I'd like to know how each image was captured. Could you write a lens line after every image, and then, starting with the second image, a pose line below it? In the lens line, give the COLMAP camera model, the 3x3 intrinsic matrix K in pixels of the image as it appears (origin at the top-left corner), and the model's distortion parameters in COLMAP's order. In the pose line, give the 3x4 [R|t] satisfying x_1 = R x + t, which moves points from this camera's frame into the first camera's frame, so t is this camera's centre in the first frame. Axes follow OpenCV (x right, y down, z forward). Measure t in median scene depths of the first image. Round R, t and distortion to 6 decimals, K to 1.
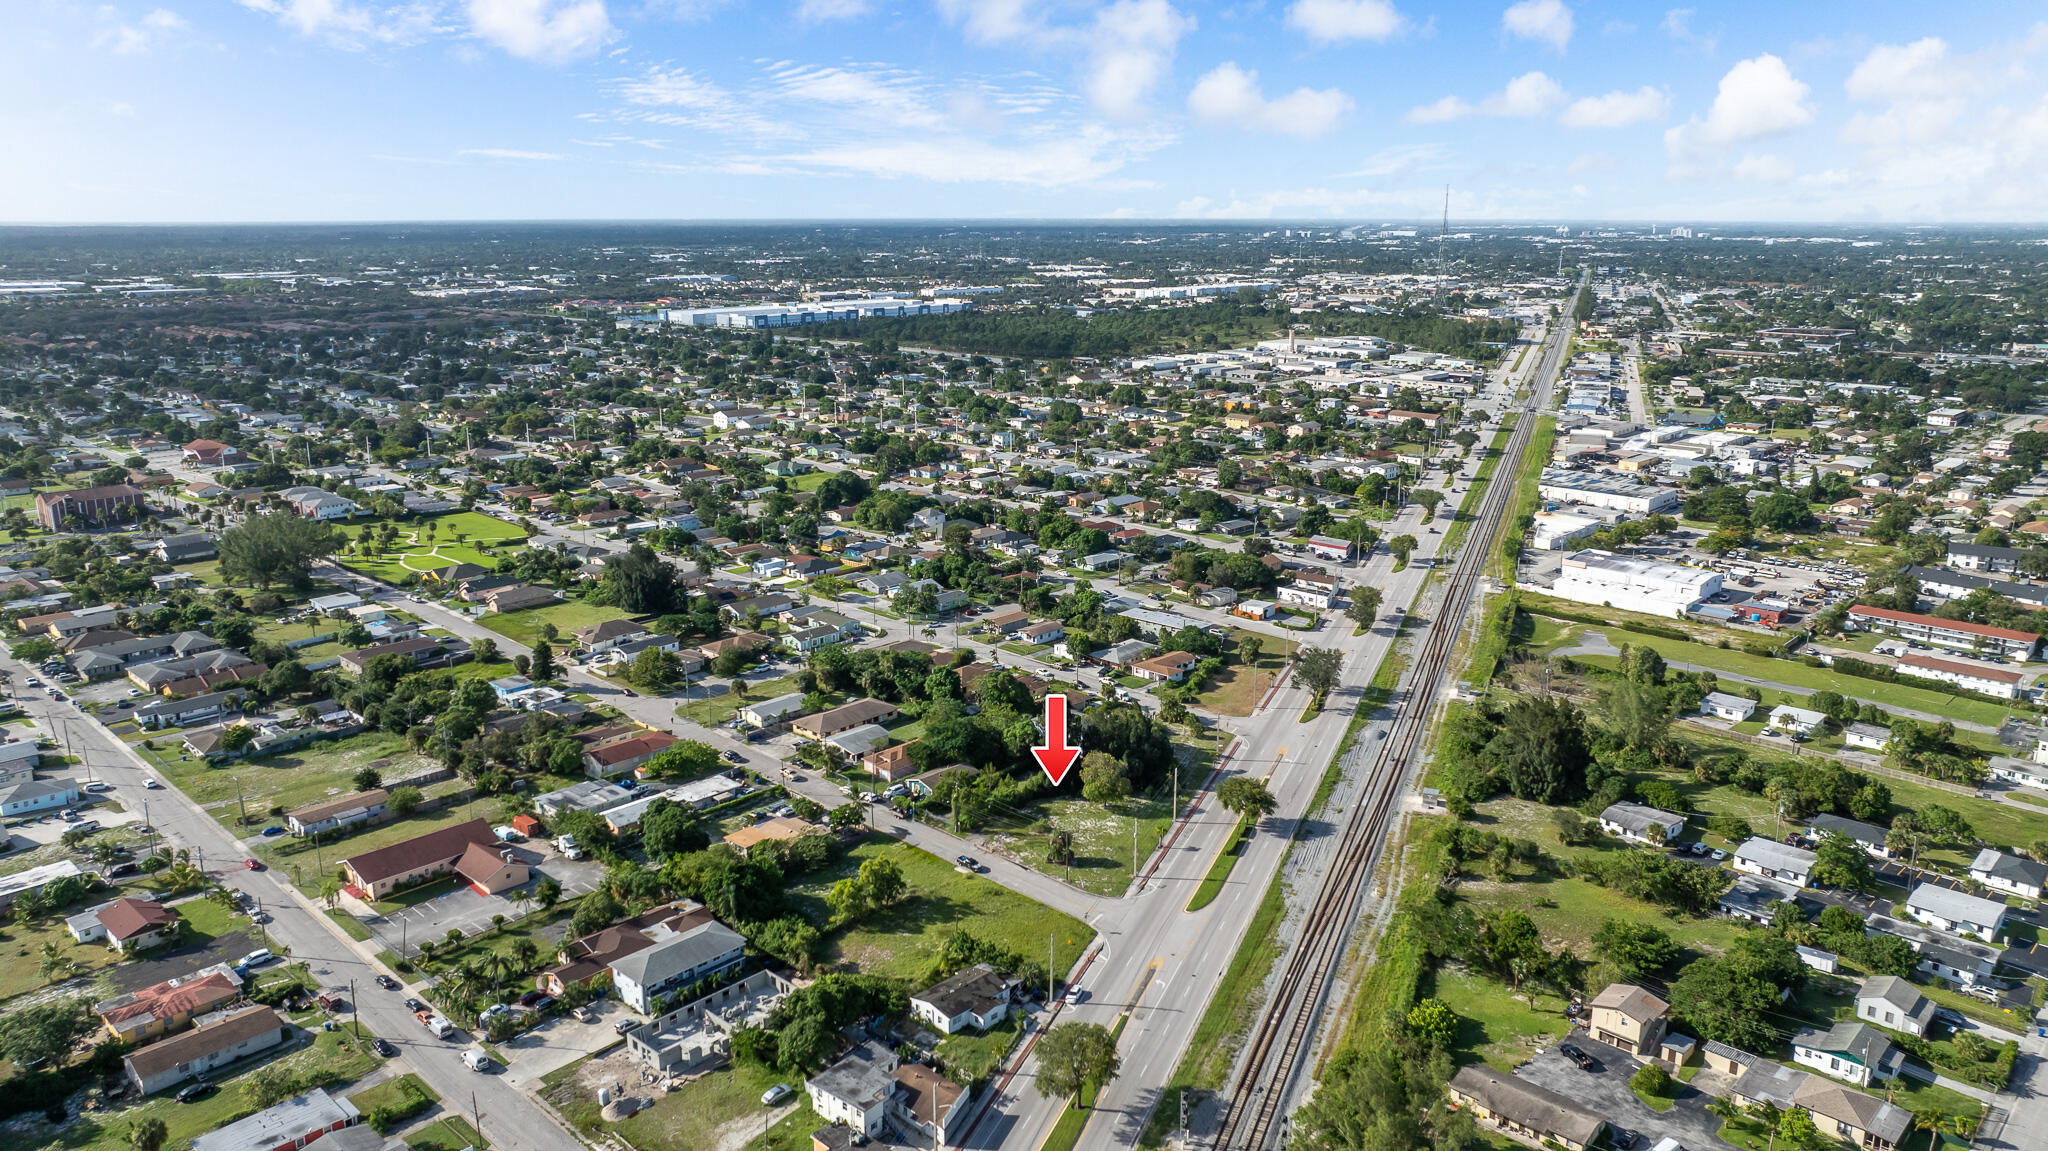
lens RADIAL K [[1454.9, 0, 1033.3], [0, 1454.9, 597.5], [0, 0, 1]] dist [-0.017786, -0.005146]
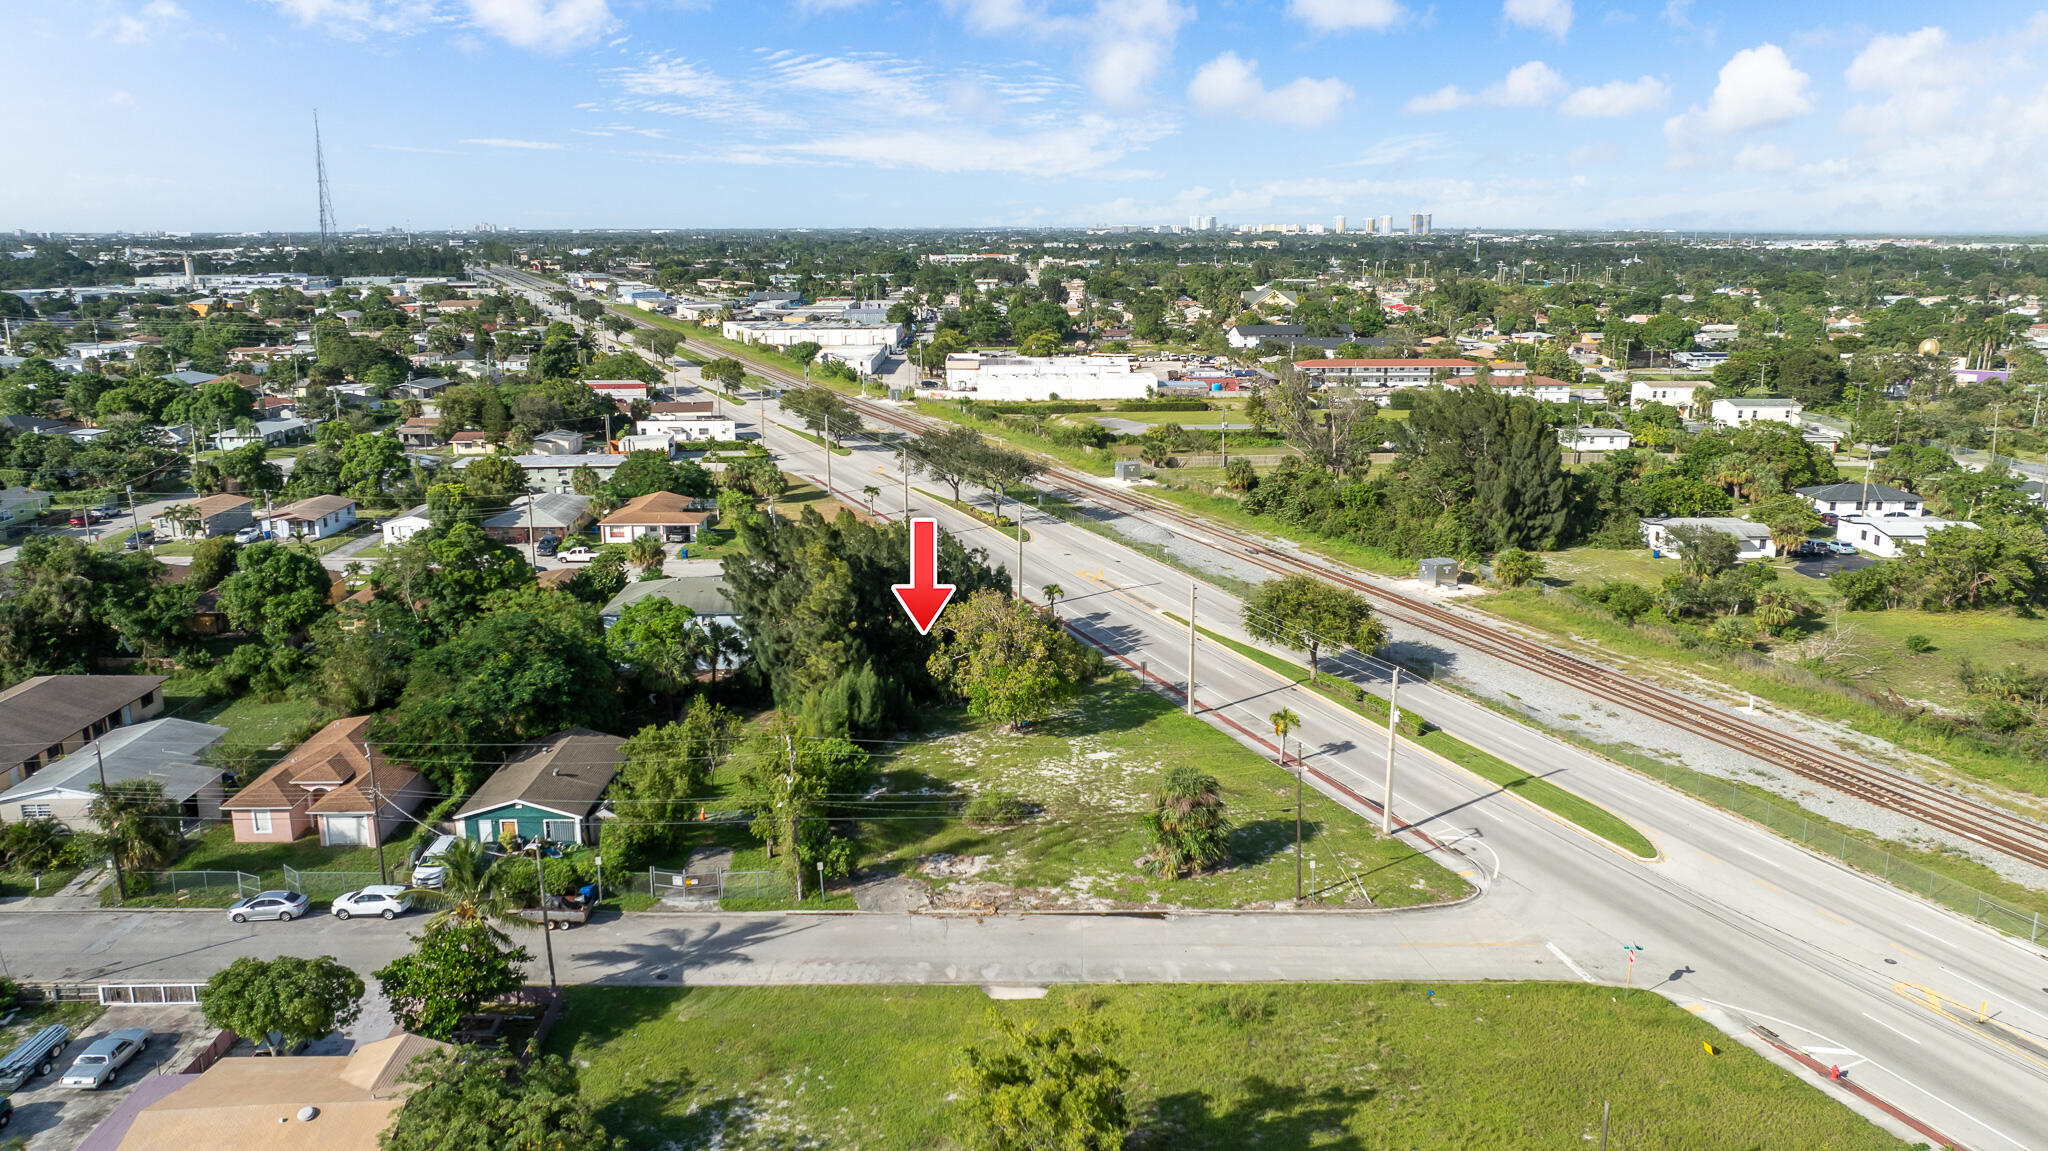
lens RADIAL K [[1477.4, 0, 1029.3], [0, 1477.4, 579.2], [0, 0, 1]] dist [-0.019997, 0.002889]
pose [[0.715047, -0.167535, 0.678705, -0.177652], [0.184175, 0.981706, 0.048292, 0.073741], [-0.674379, 0.090469, 0.732822, 0.605607]]
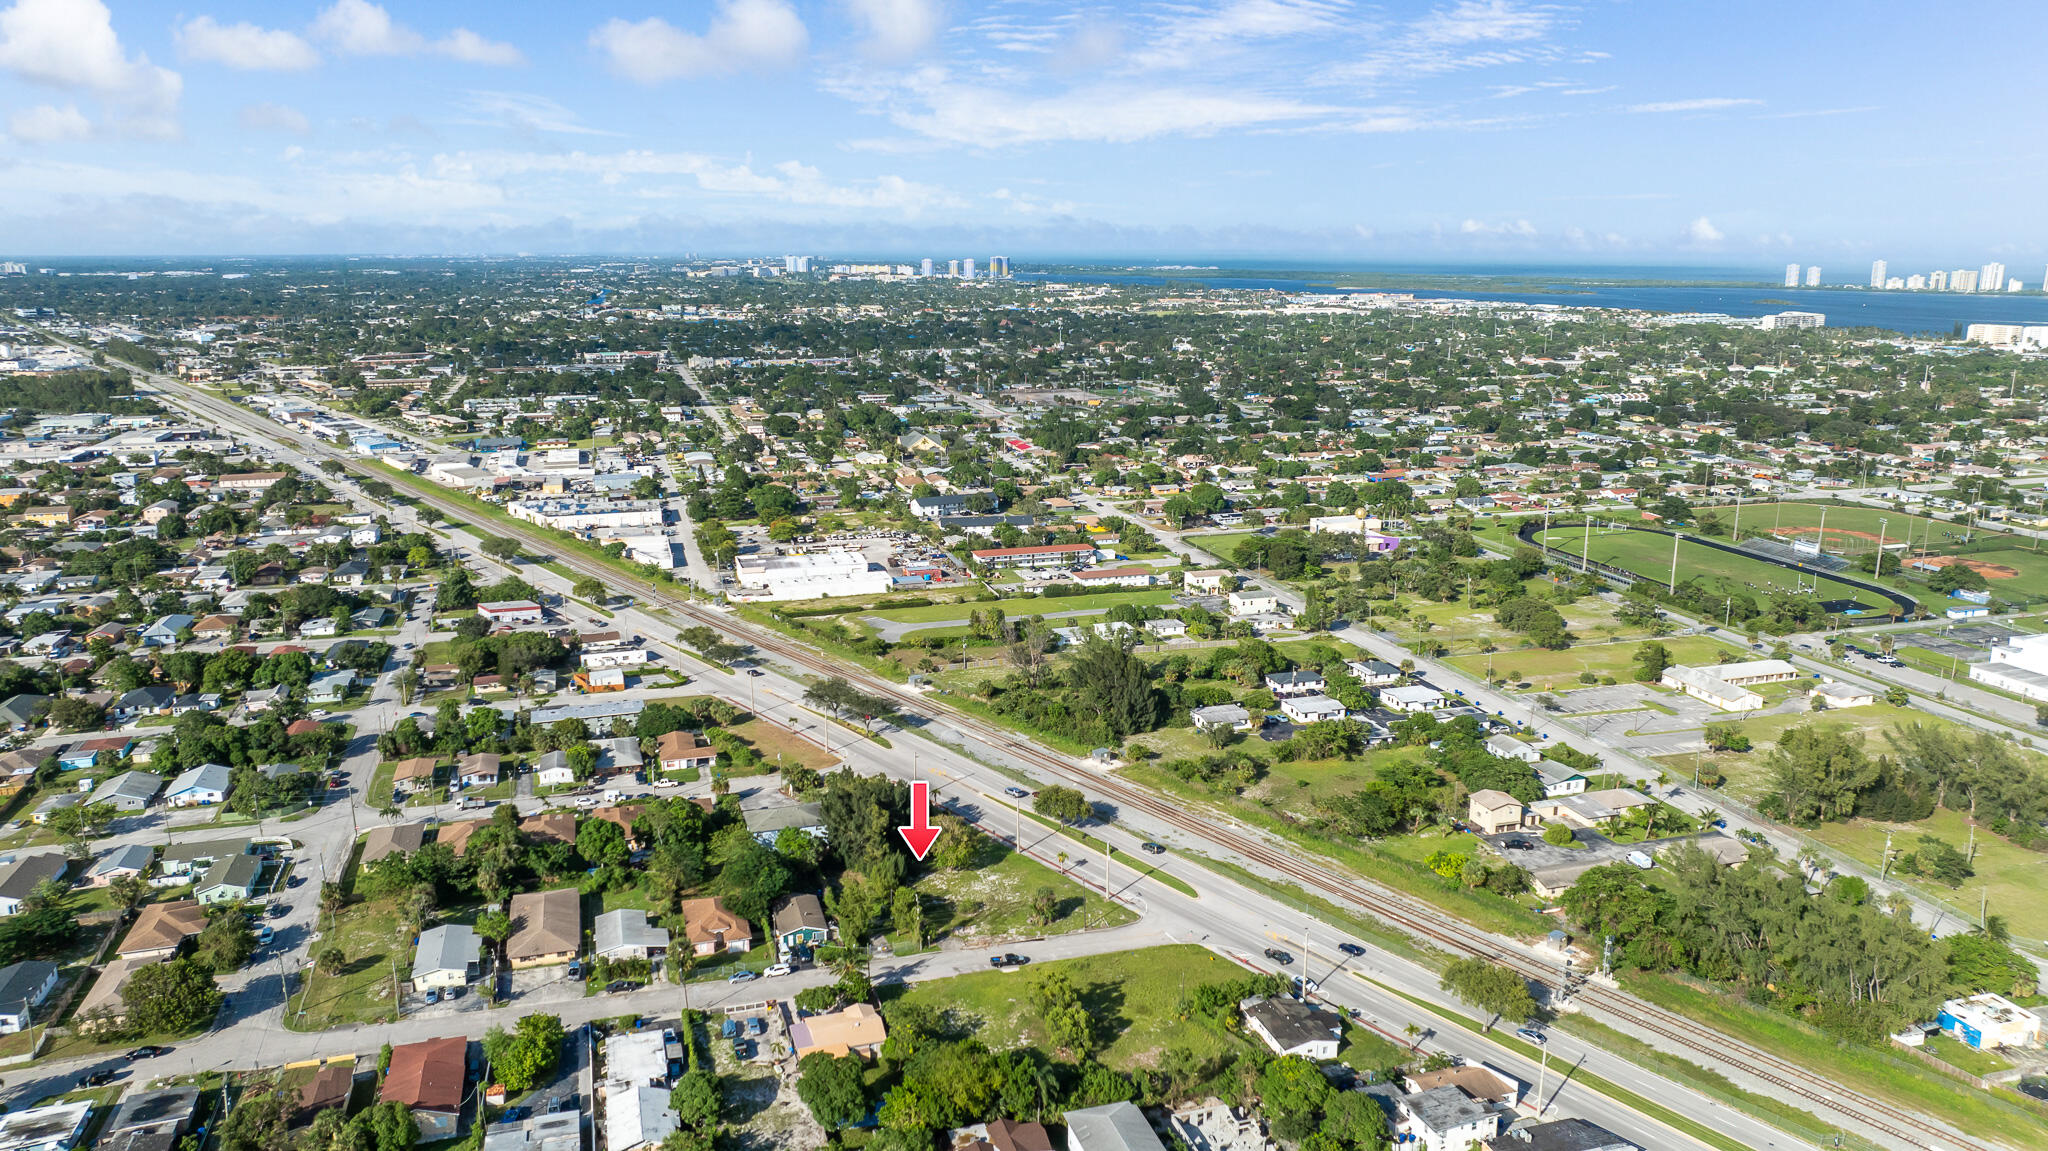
lens RADIAL K [[1425.1, 0, 1029.7], [0, 1425.1, 613.8], [0, 0, 1]] dist [-0.016555, -0.000472]
pose [[0.497571, -0.221438, 0.838682, -0.569323], [0.226600, 0.966475, 0.120743, -0.100273], [-0.837302, 0.129967, 0.531068, 0.382384]]
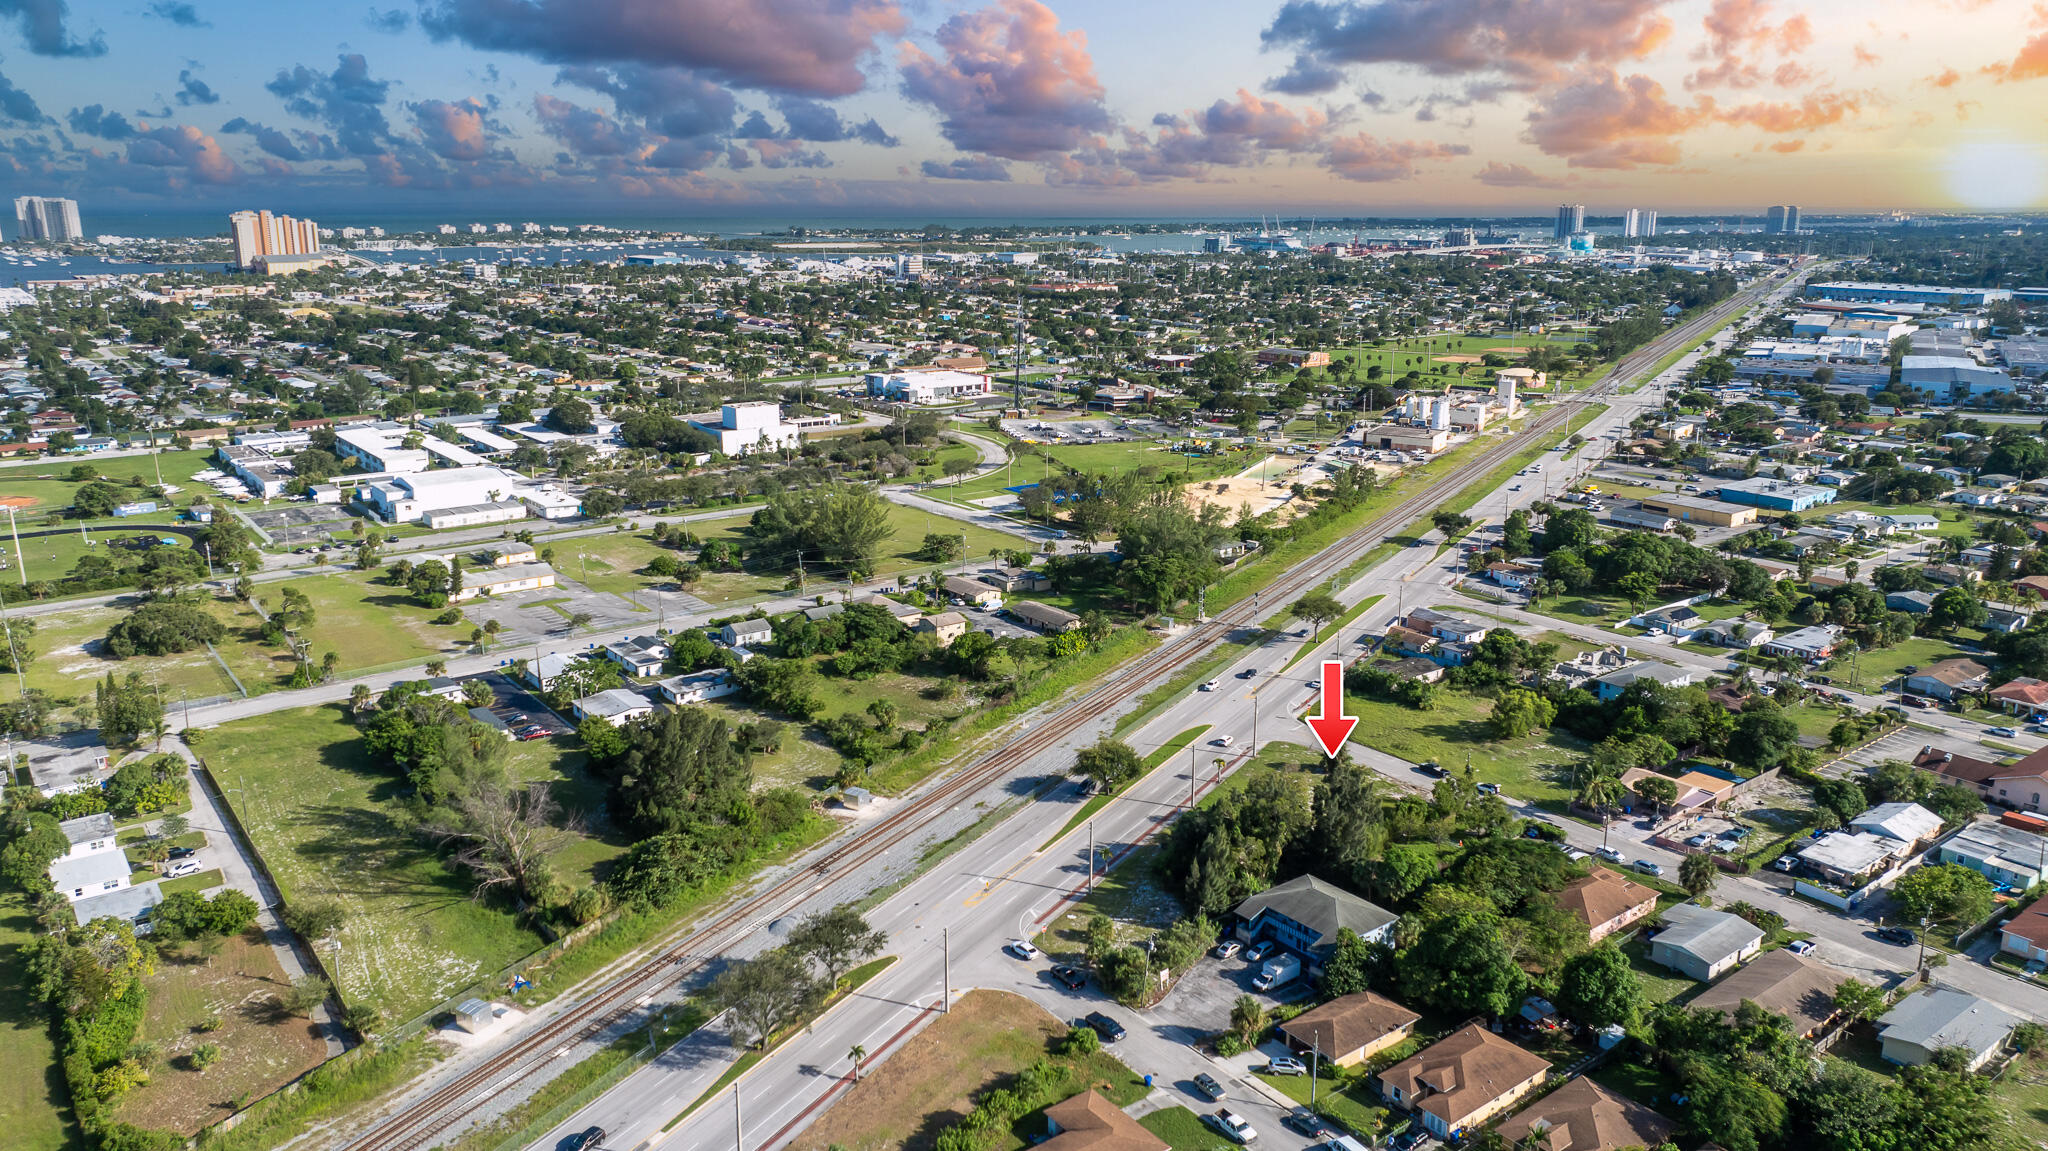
lens RADIAL K [[1454.9, 0, 1033.3], [0, 1454.9, 597.5], [0, 0, 1]] dist [-0.017786, -0.005146]
pose [[-0.987677, -0.047019, 0.149277, 0.058515], [0.034564, 0.864724, 0.501056, -0.298056], [-0.152643, 0.500041, -0.852443, 1.379285]]
